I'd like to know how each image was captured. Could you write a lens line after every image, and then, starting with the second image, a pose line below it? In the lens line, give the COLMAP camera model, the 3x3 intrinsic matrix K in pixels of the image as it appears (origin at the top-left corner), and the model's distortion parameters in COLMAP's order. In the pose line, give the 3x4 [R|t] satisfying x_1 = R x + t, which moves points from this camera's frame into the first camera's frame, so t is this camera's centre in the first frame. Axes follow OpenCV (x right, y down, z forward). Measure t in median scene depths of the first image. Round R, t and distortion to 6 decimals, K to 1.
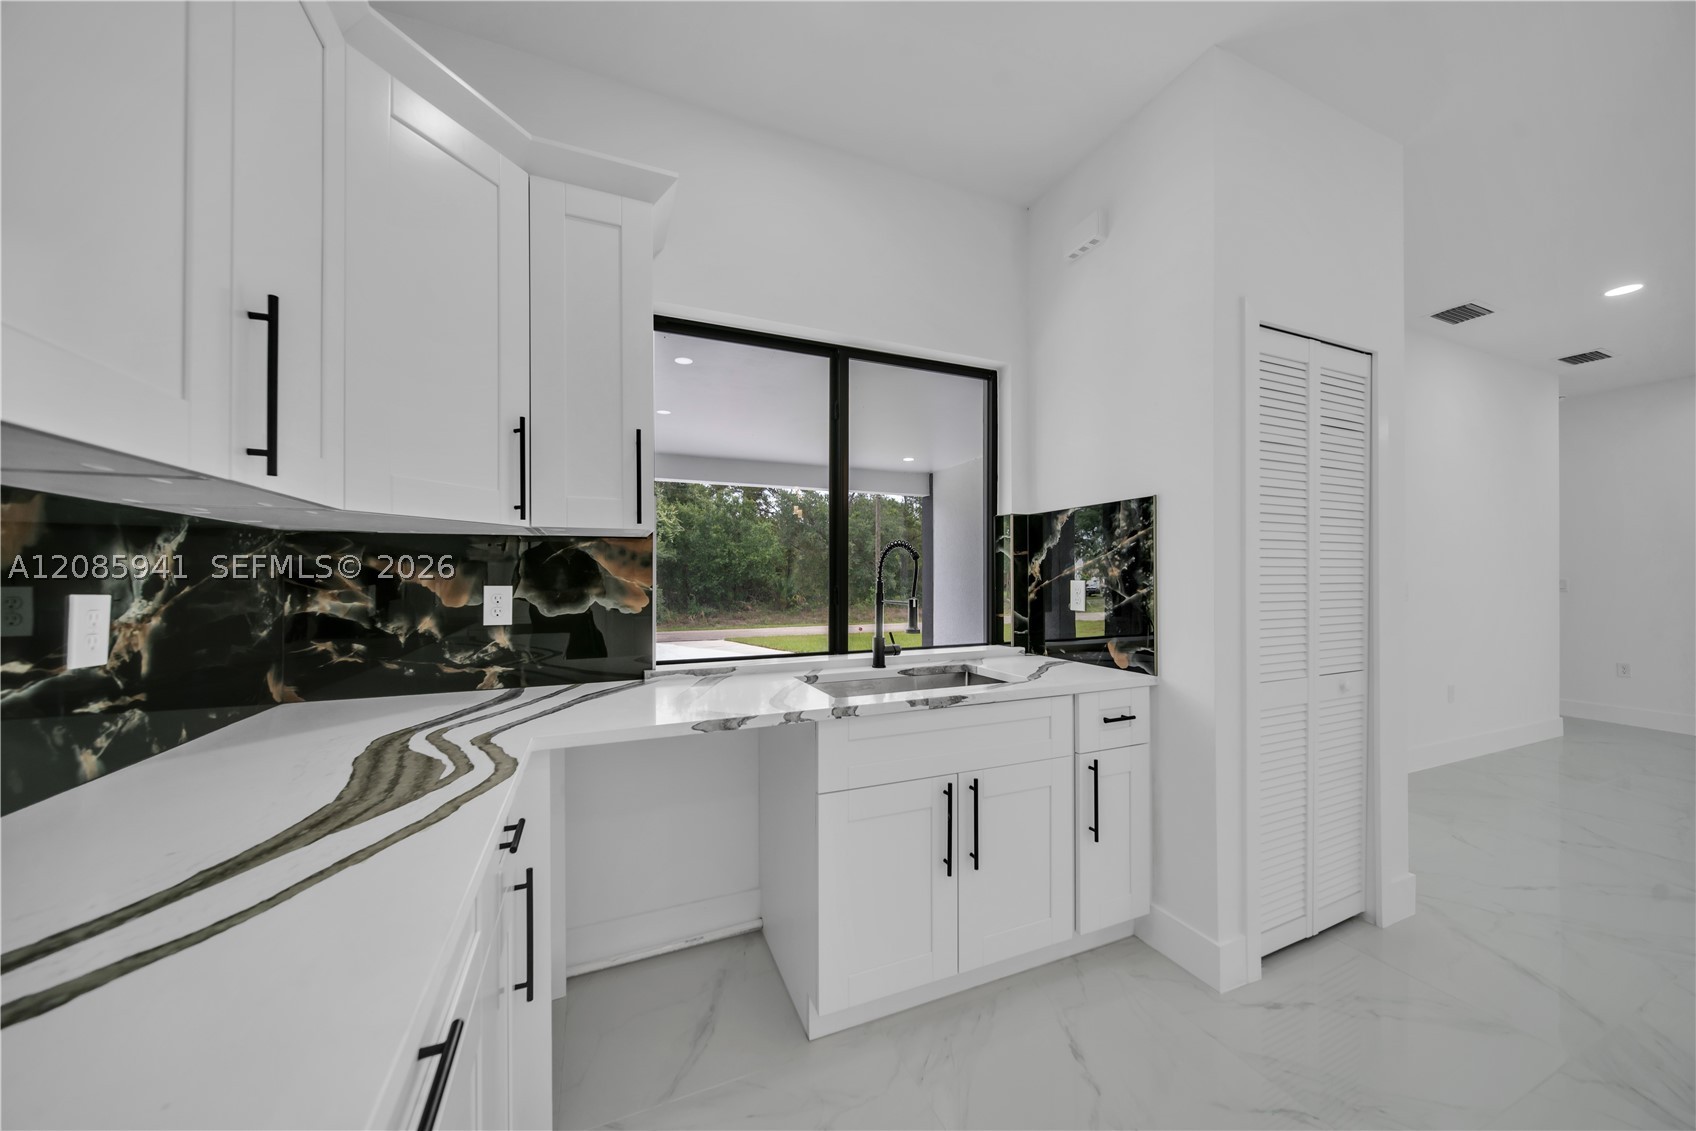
lens RADIAL K [[583.8, 0, 858.5], [0, 583.8, 572.8], [0, 0, 1]] dist [0.001153, -0.001091]
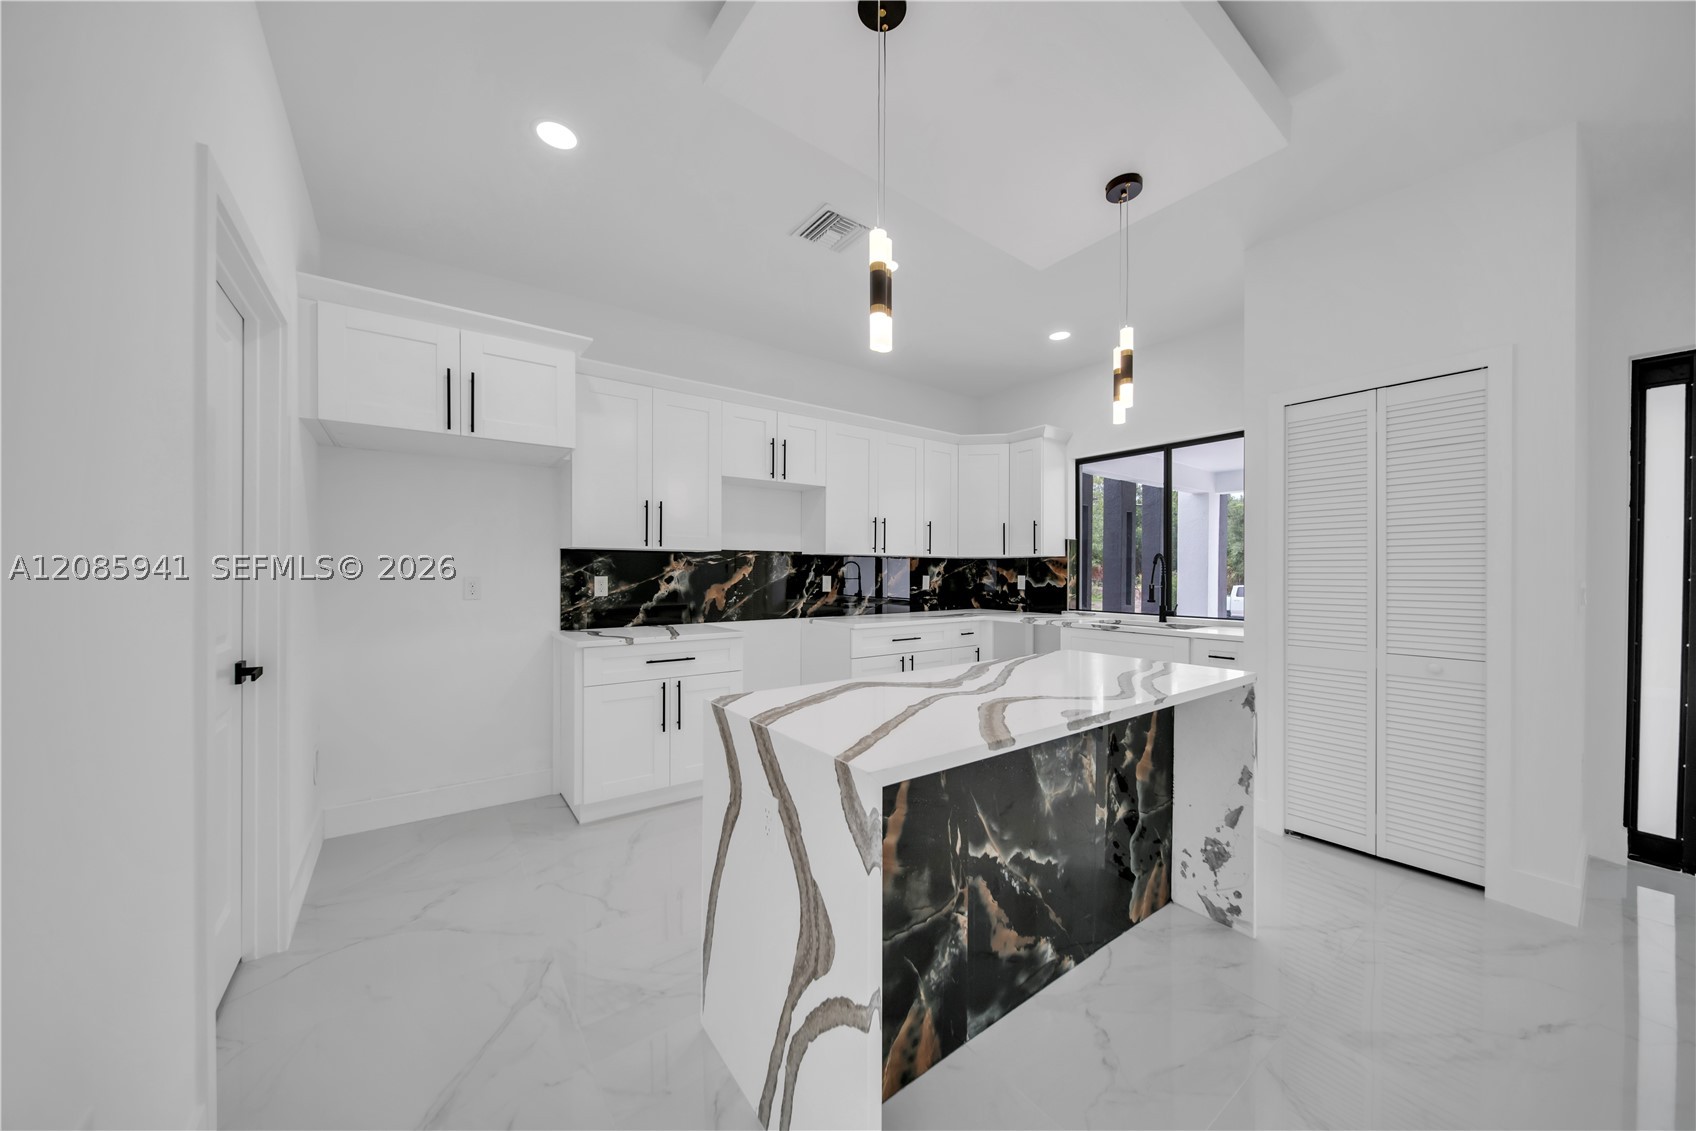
lens RADIAL K [[583.8, 0, 858.5], [0, 583.8, 572.8], [0, 0, 1]] dist [0.001153, -0.001091]
pose [[0.232551, 0.002450, -0.972581, 2.016324], [0.005507, 0.999977, 0.003836, -0.006566], [0.972569, -0.006248, 0.232532, -0.448856]]
